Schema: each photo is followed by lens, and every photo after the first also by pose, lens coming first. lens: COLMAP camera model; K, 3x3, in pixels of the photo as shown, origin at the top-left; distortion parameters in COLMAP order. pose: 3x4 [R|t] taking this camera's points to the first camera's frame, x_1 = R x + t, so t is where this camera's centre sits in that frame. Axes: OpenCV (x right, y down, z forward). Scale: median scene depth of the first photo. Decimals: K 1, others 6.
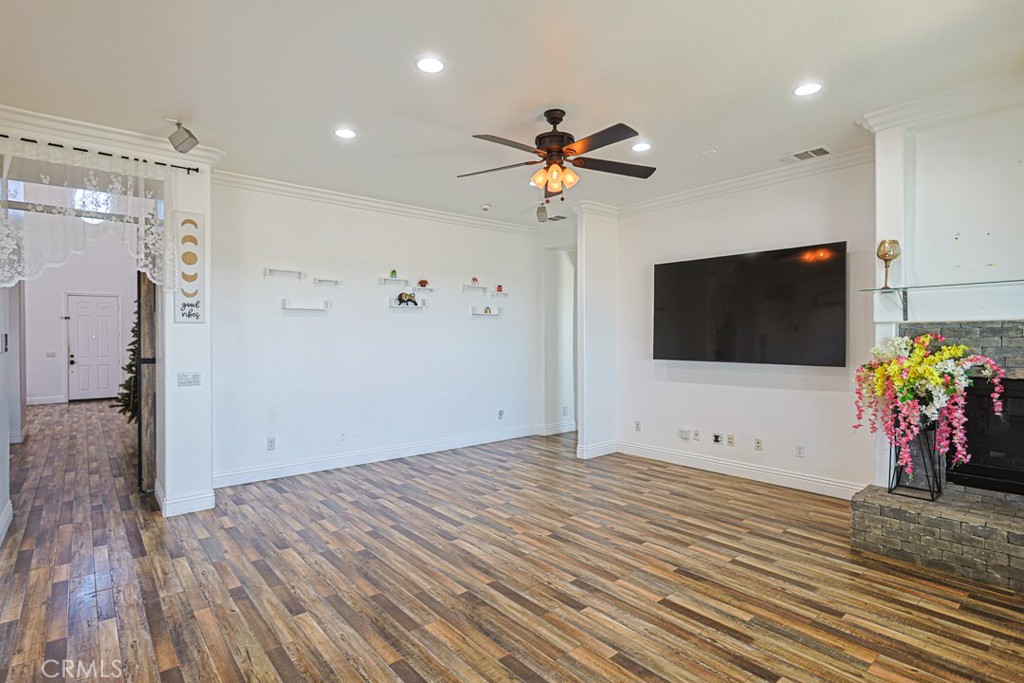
lens RADIAL K [[516.8, 0, 511.0], [0, 516.8, 338.8], [0, 0, 1]] dist [-0.005435, 0.001423]
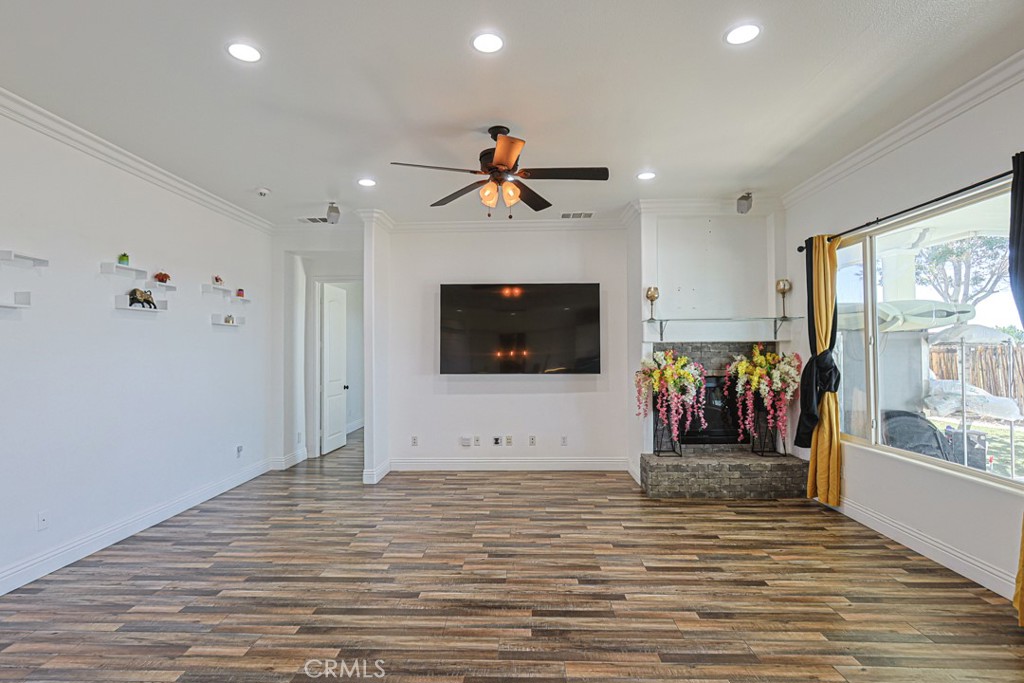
lens RADIAL K [[502.5, 0, 504.8], [0, 502.5, 343.2], [0, 0, 1]] dist [-0.003051, 0.001879]
pose [[0.668015, 0.011257, 0.744062, -0.585299], [0.007379, 0.999736, -0.021750, 0.000150], [-0.744111, 0.020020, 0.667756, 0.321475]]
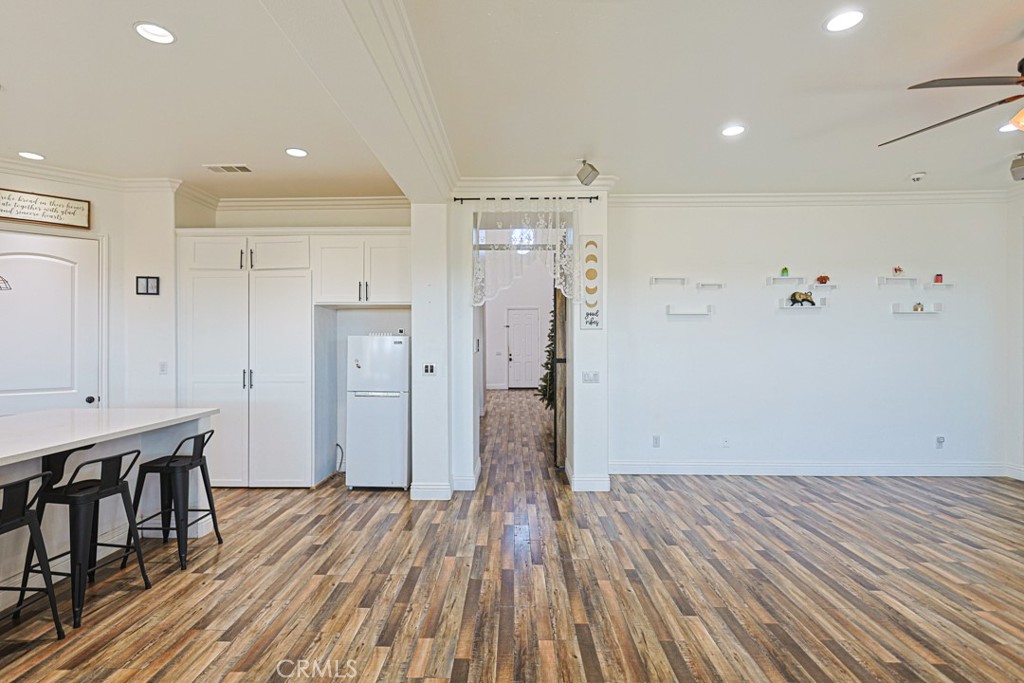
lens RADIAL K [[502.5, 0, 495.9], [0, 502.5, 341.1], [0, 0, 1]] dist [-0.003051, 0.001879]
pose [[0.744470, 0.001014, -0.667655, -0.024554], [-0.002257, 0.999997, -0.000998, -0.002836], [0.667652, 0.002249, 0.744470, 0.006572]]
